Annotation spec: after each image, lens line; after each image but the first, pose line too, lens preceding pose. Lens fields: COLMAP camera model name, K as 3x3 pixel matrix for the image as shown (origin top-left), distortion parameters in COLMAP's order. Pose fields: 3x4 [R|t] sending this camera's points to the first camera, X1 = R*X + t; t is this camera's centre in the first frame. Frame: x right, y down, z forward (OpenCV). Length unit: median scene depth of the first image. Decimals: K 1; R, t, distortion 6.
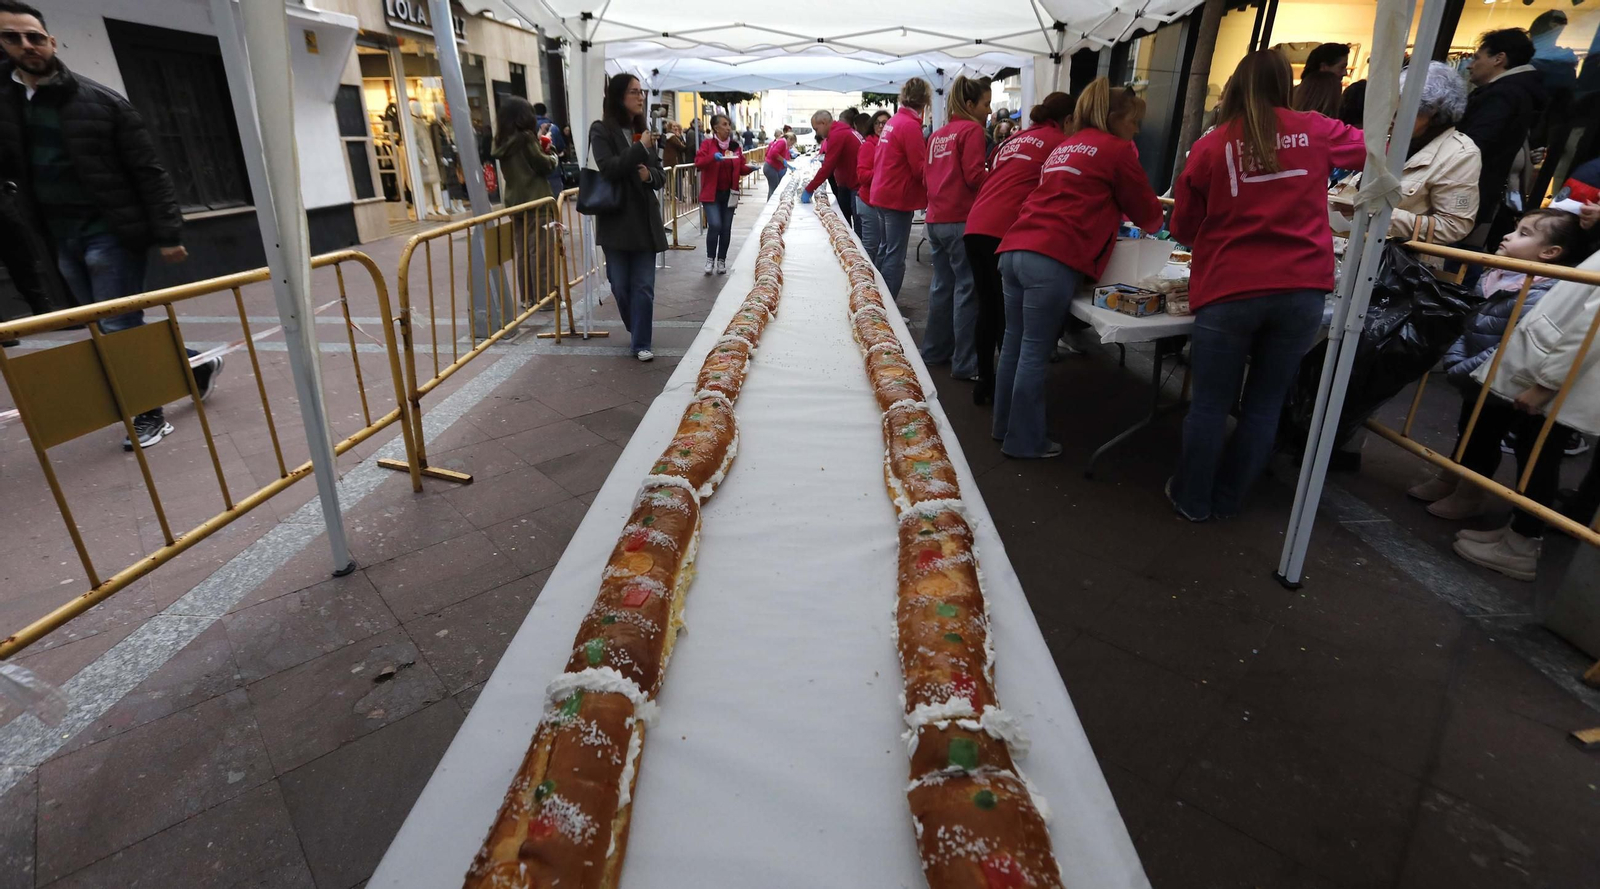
lens RADIAL K [[735.3, 0, 800.0], [0, 735.3, 444.5], [0, 0, 1]] dist [-0.087991, 0.034663]
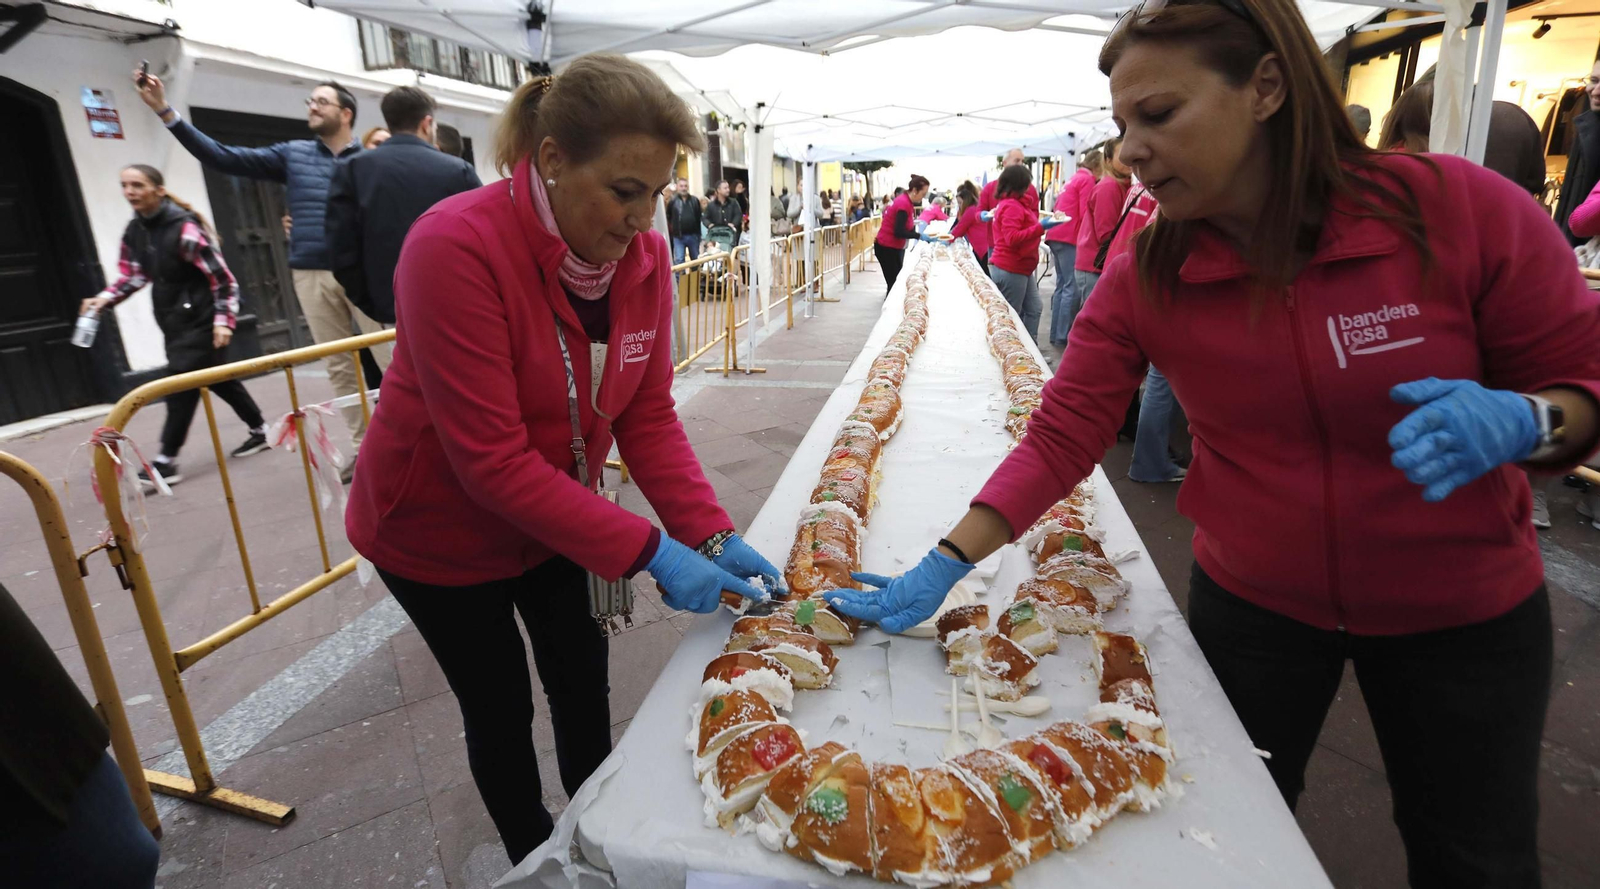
lens RADIAL K [[717.7, 0, 794.0], [0, 717.7, 396.4], [0, 0, 1]] dist [-0.078245, 0.023008]
pose [[0.981151, 0.011332, -0.192910, -0.017062], [-0.037284, 0.990623, -0.131438, 0.087063], [0.189611, 0.136153, 0.972373, -0.183797]]
